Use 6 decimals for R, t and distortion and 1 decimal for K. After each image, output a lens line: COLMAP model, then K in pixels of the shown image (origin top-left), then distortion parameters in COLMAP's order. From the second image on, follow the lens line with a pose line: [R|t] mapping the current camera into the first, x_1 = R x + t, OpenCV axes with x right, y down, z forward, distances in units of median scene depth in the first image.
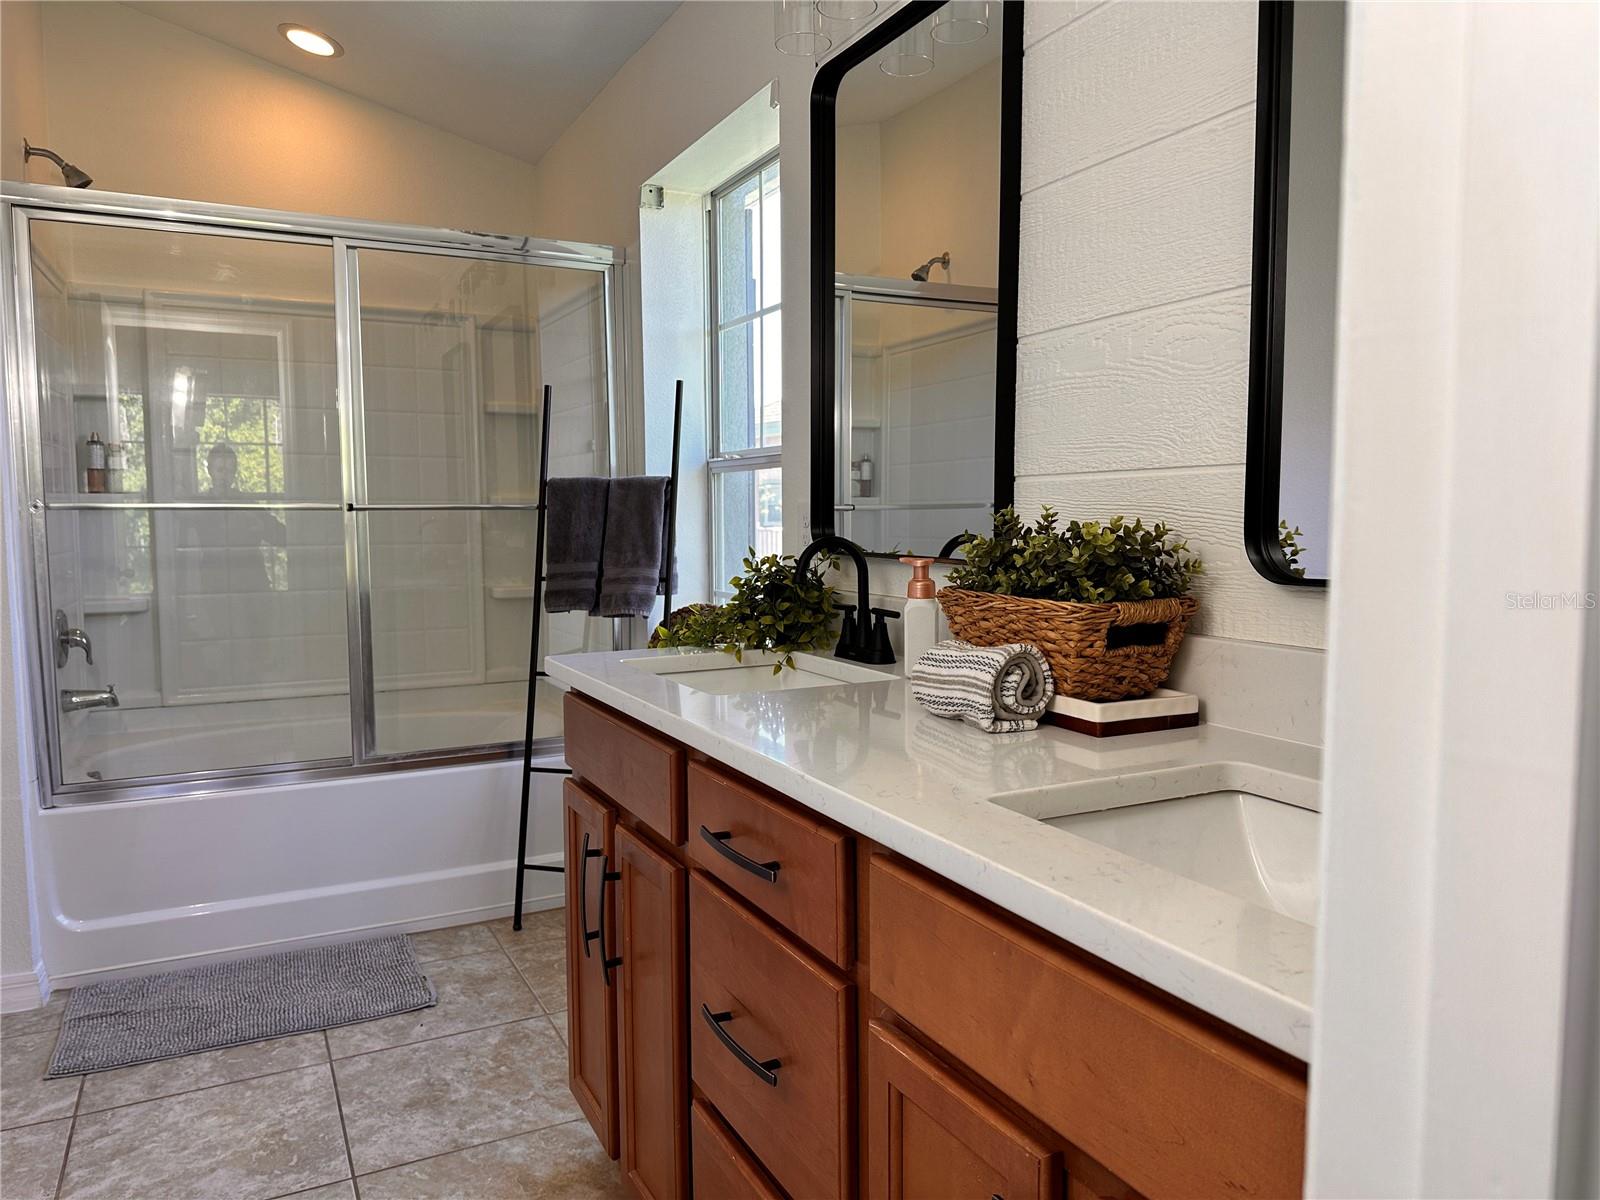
lens RADIAL K [[1106.0, 0, 805.8], [0, 1106.0, 587.5], [0, 0, 1]] dist [0.047256, -0.056105]
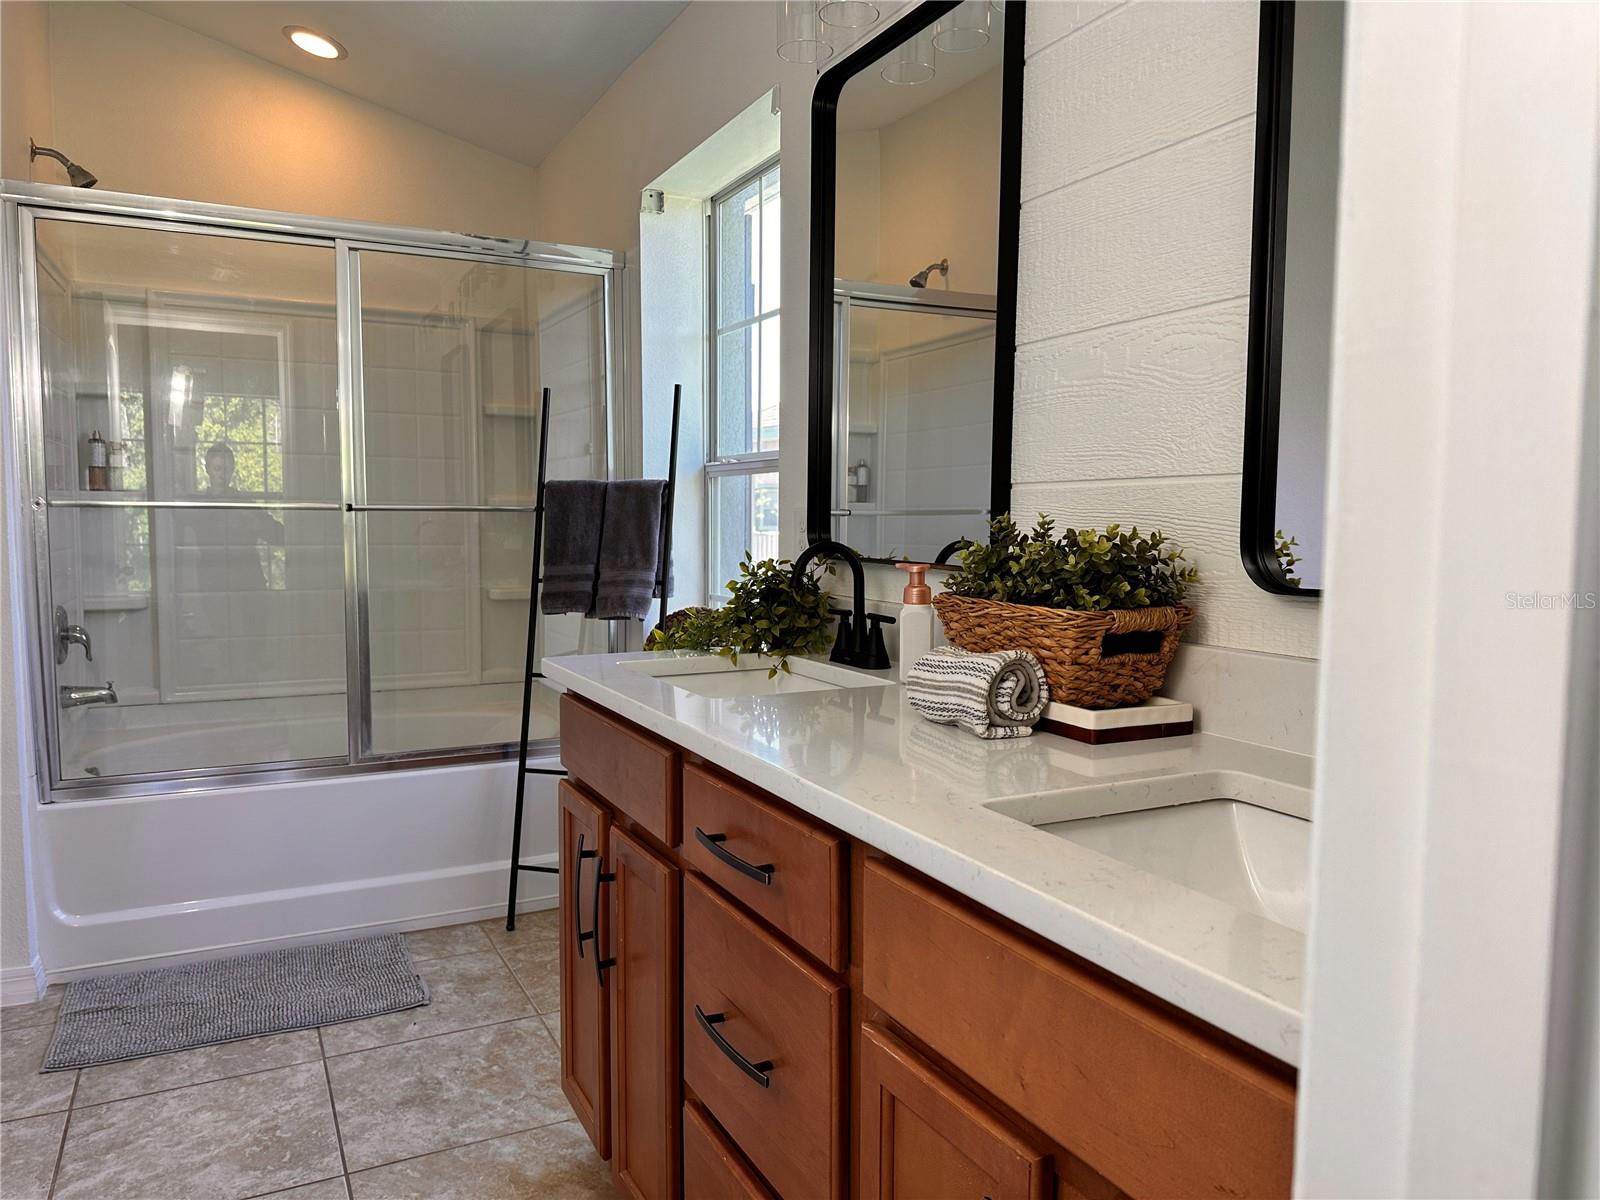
lens RADIAL K [[1106.0, 0, 793.3], [0, 1106.0, 589.0], [0, 0, 1]] dist [0.047256, -0.056105]
pose [[0.999924, 0.010397, -0.006565, -0.001274], [-0.010414, 0.999942, -0.002575, -0.000157], [0.006538, 0.002643, 0.999975, -0.003933]]
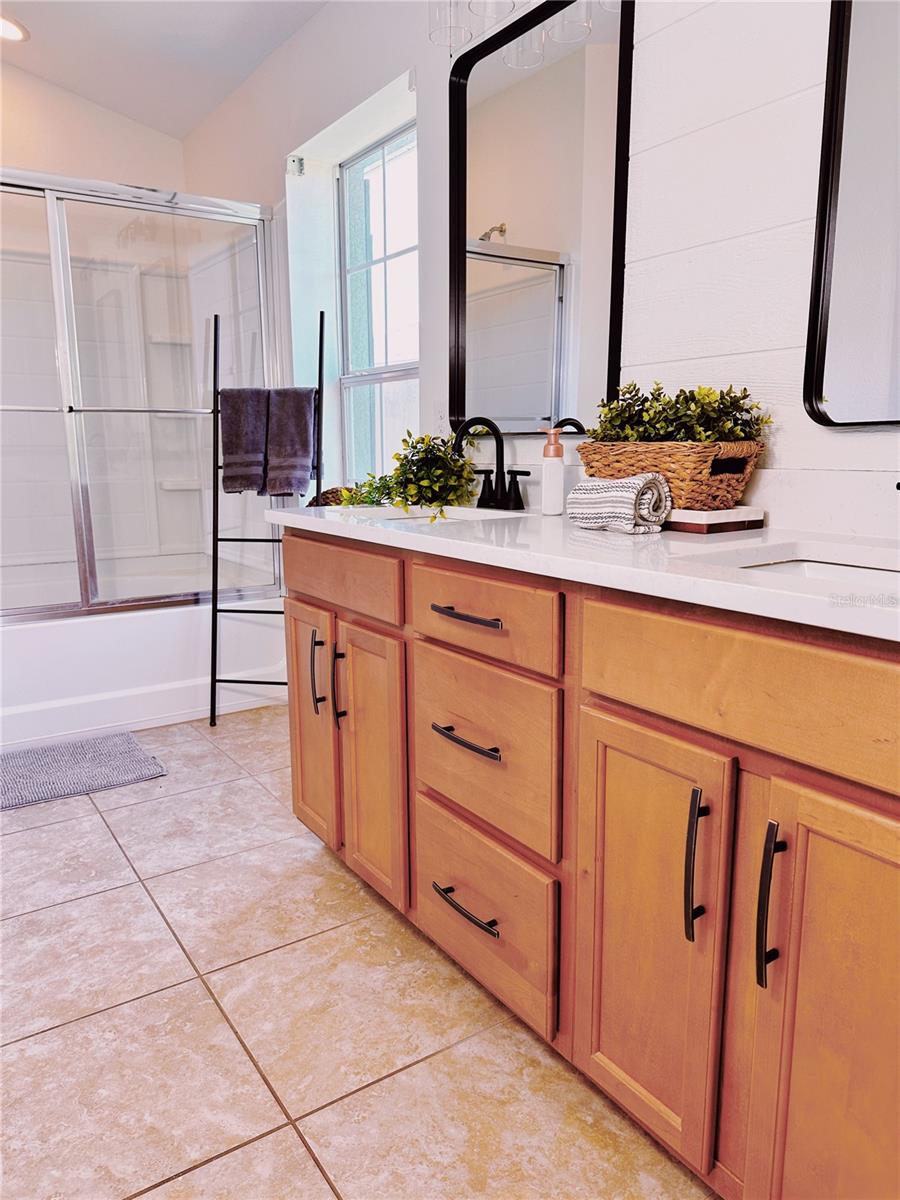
lens RADIAL K [[829.5, 0, 451.7], [0, 829.5, 595.1], [0, 0, 1]] dist [0.047256, -0.056105]
pose [[0.993968, -0.021112, 0.107623, -0.118134], [0.008704, 0.993387, 0.114486, 0.051631], [-0.109328, -0.112859, 0.987578, -0.045334]]
